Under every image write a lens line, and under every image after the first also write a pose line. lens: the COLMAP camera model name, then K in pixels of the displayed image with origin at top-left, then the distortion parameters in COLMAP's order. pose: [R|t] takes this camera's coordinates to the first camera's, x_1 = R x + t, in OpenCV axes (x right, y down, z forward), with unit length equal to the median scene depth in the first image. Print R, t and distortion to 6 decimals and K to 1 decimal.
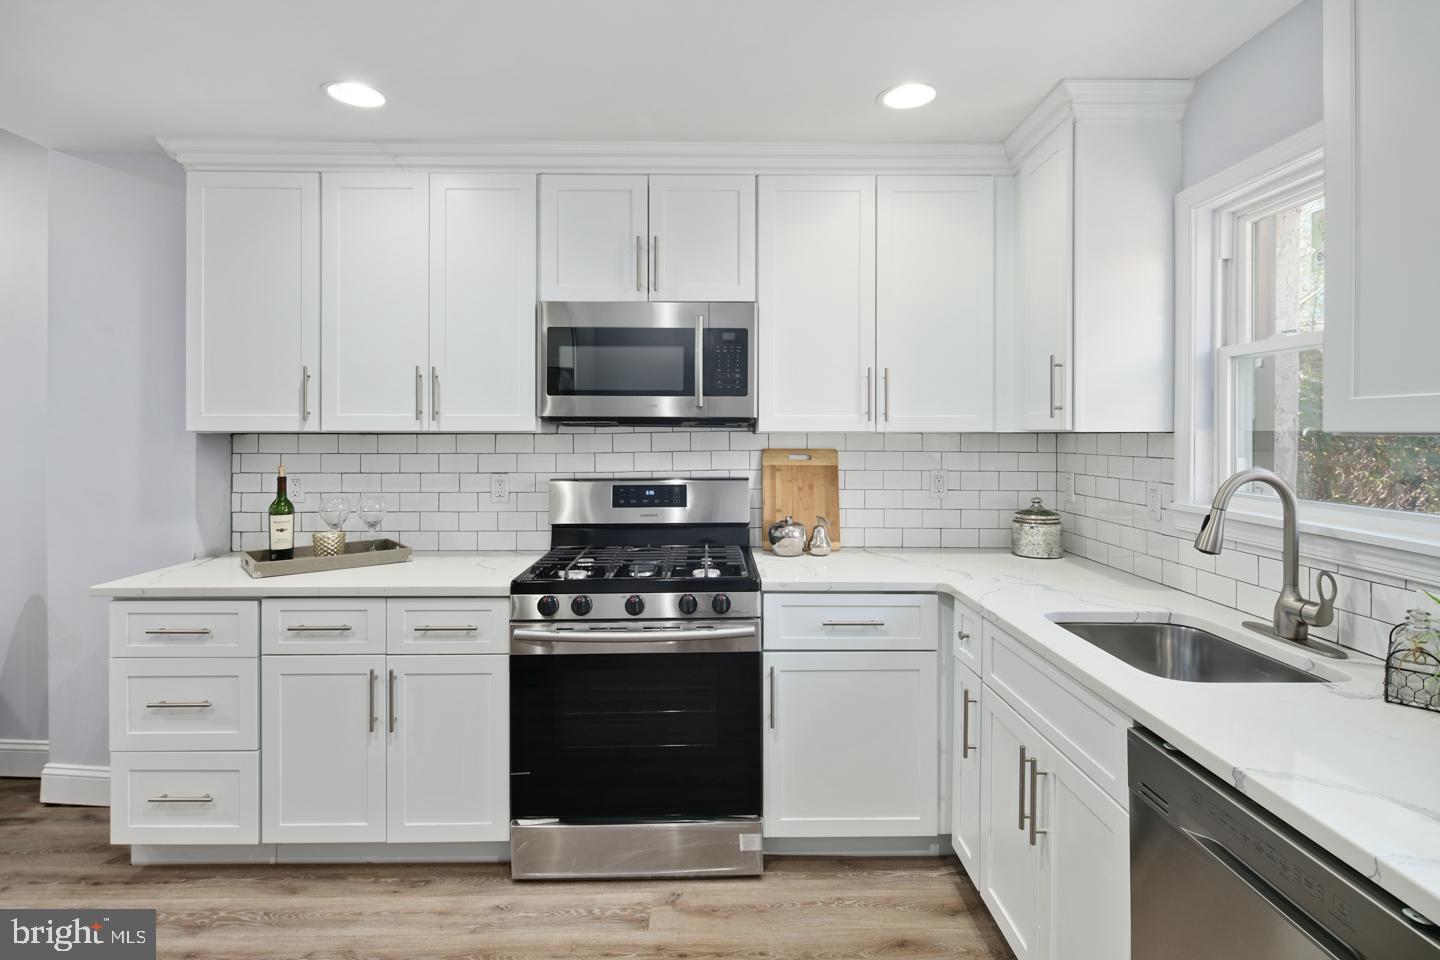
lens RADIAL K [[715.4, 0, 722.3], [0, 715.4, 431.3], [0, 0, 1]] dist [0.005267, -0.003663]
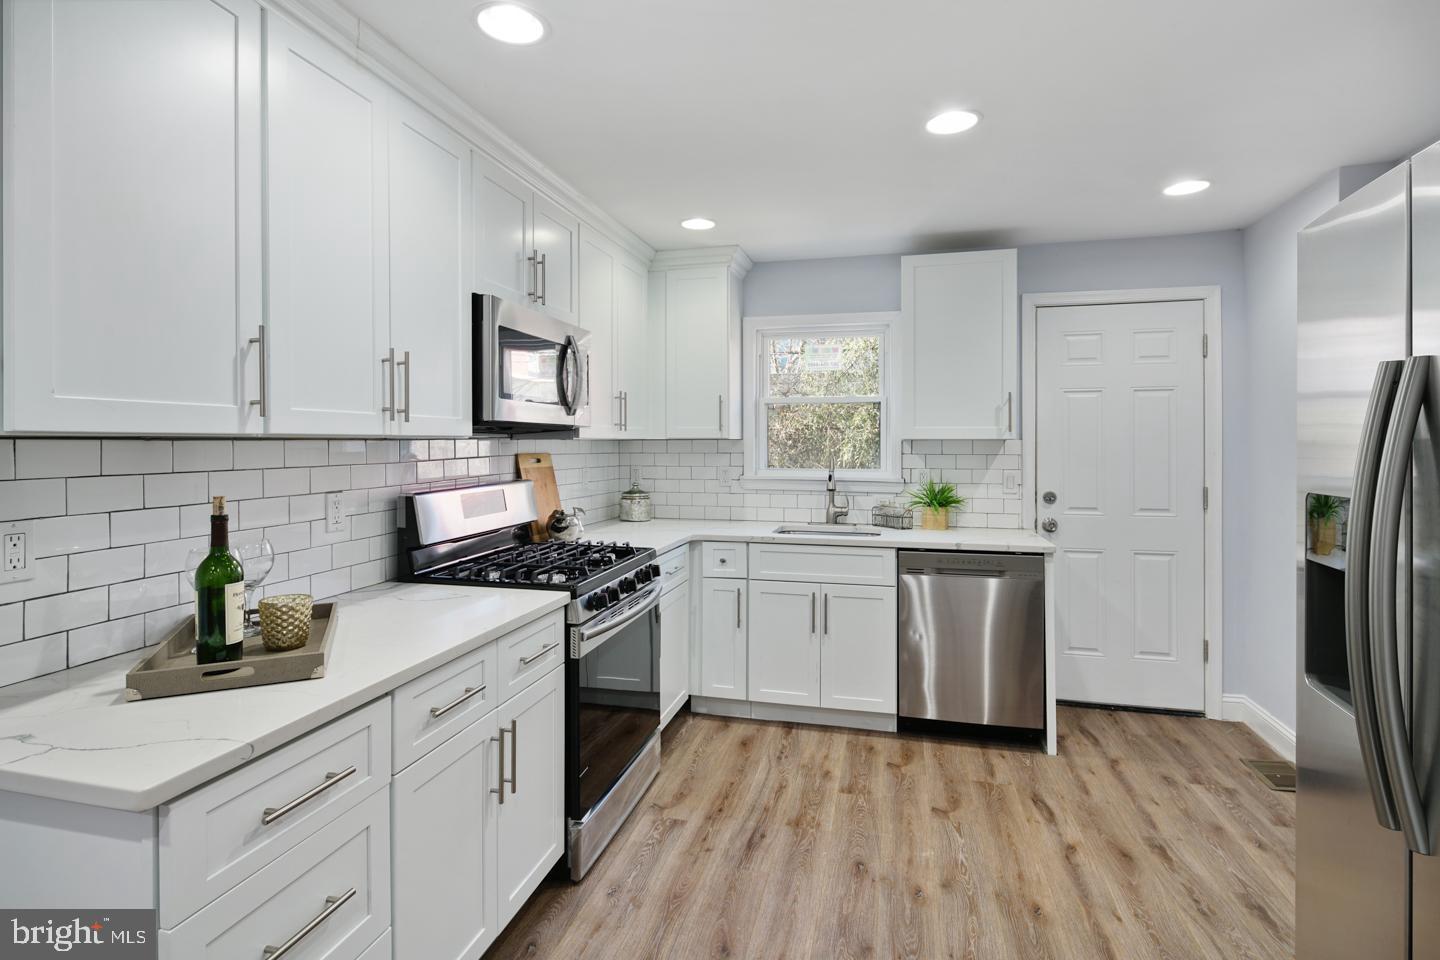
lens RADIAL K [[715.4, 0, 706.6], [0, 715.4, 438.5], [0, 0, 1]] dist [0.005267, -0.003663]
pose [[0.265956, 0.004235, 0.963976, -1.177928], [-0.001014, 0.999991, -0.004114, 0.006578], [-0.963985, 0.000116, 0.265958, 0.540511]]
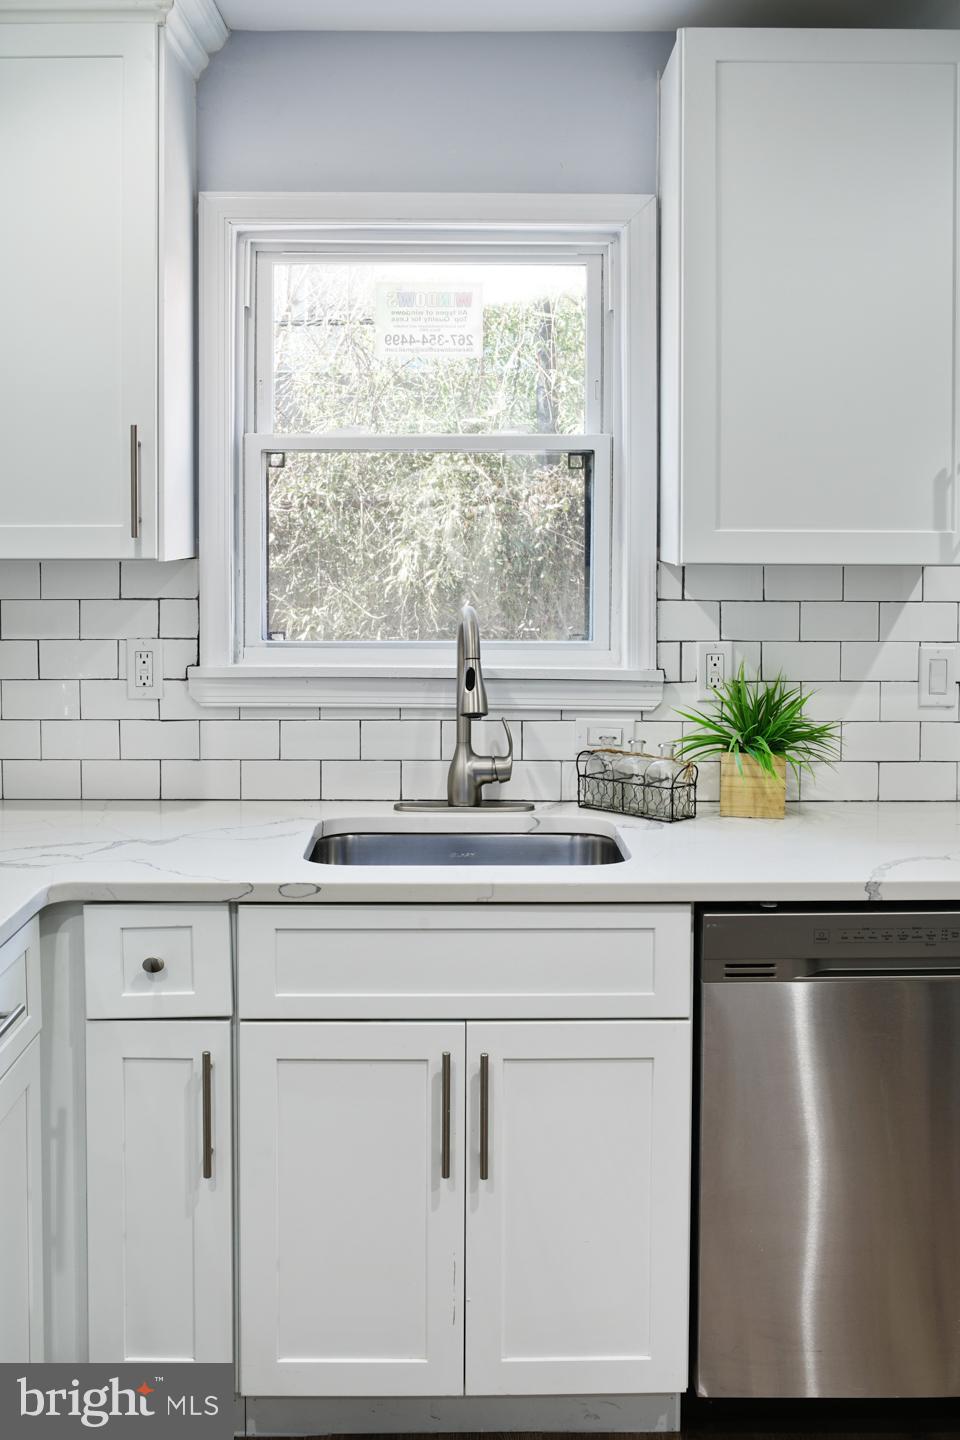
lens RADIAL K [[1504.0, 0, 441.5], [0, 1504.0, 546.0], [0, 0, 1]] dist [-0.035992, 0.000000]
pose [[0.016376, -0.017307, 0.999716, -0.674670], [-0.001757, 0.999848, 0.017338, -0.031824], [-0.999864, -0.002040, 0.016343, 0.707327]]
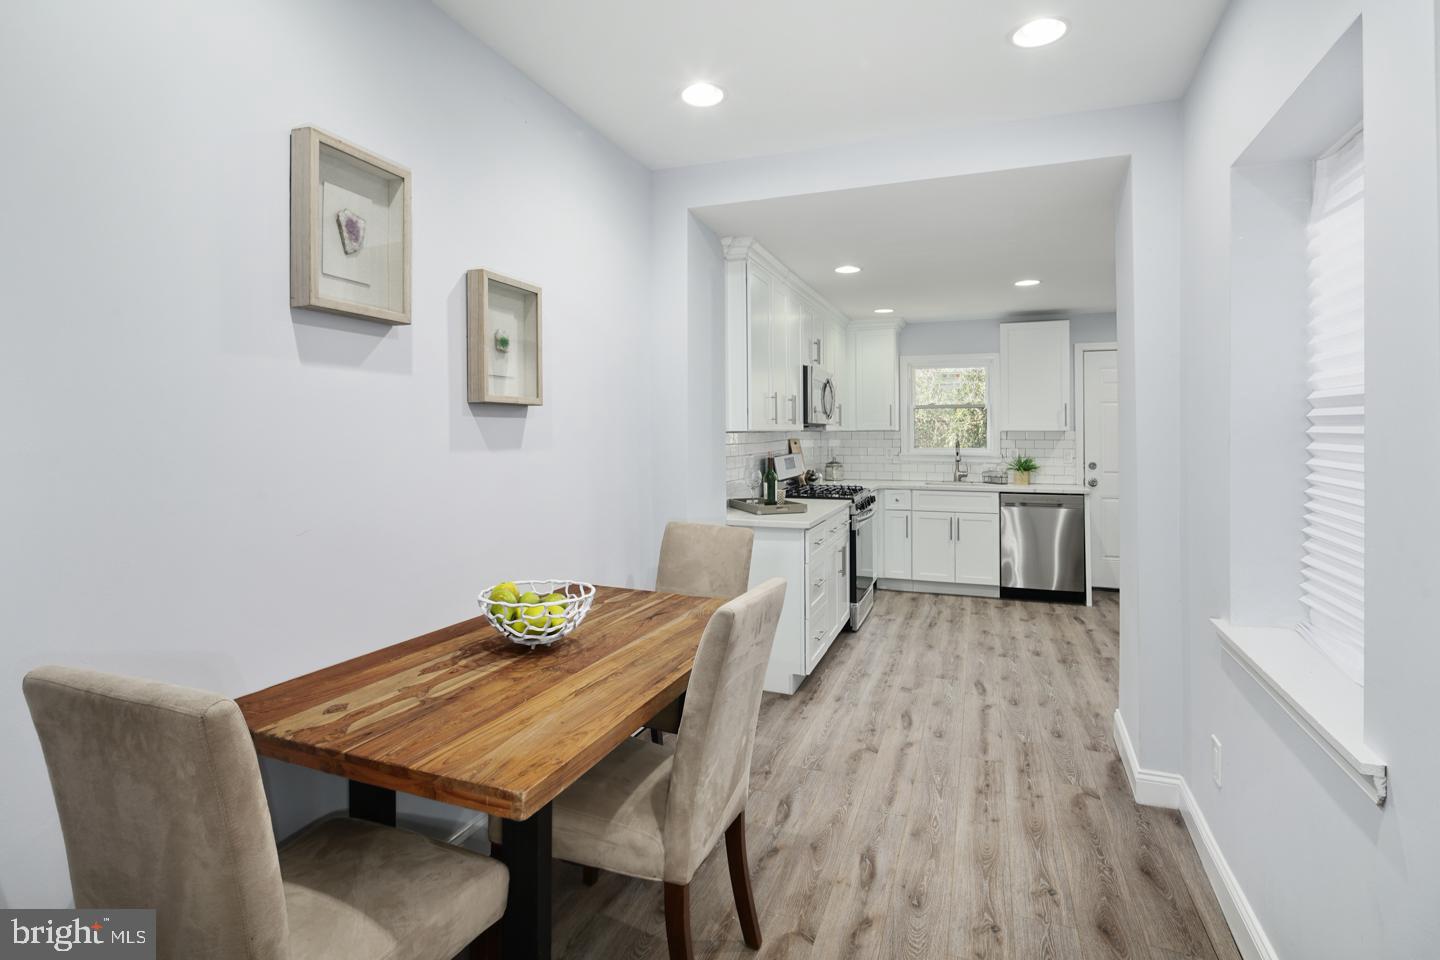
lens RADIAL K [[715.4, 0, 723.4], [0, 715.4, 419.1], [0, 0, 1]] dist [0.005267, -0.003663]
pose [[0.351819, 0.015841, 0.935934, -2.448870], [0.001187, 0.999848, -0.017369, 0.002804], [-0.936067, 0.007222, 0.351747, 0.575917]]
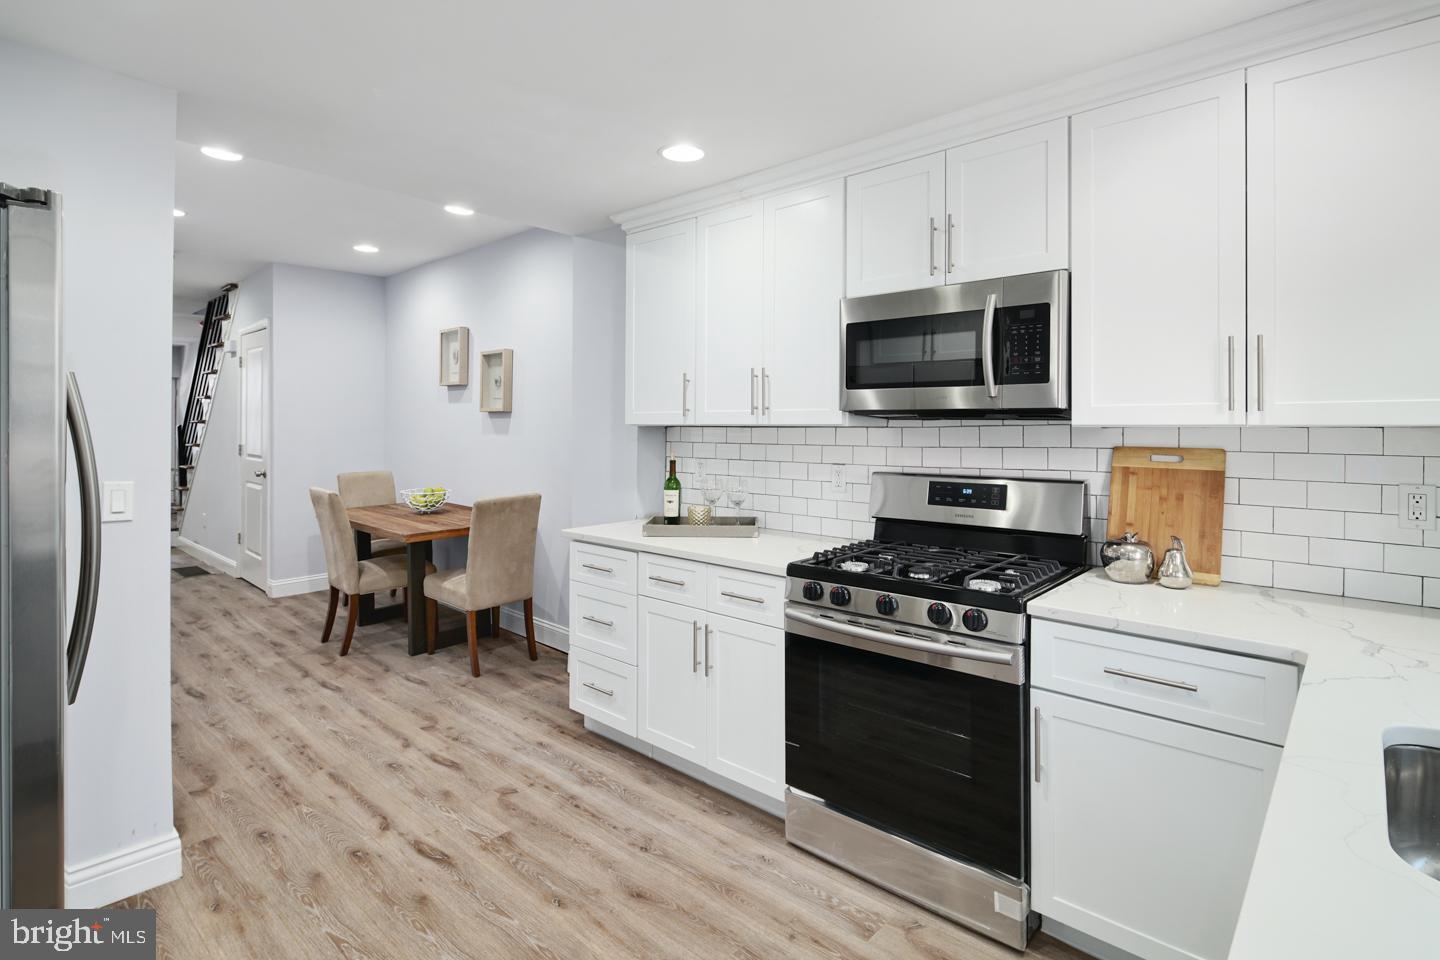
lens RADIAL K [[715.4, 0, 728.1], [0, 715.4, 421.4], [0, 0, 1]] dist [0.005267, -0.003663]
pose [[0.737328, -0.002978, -0.675528, 0.359871], [-0.001377, 0.999982, -0.005911, 0.001839], [0.675533, 0.005289, 0.737310, 0.137992]]
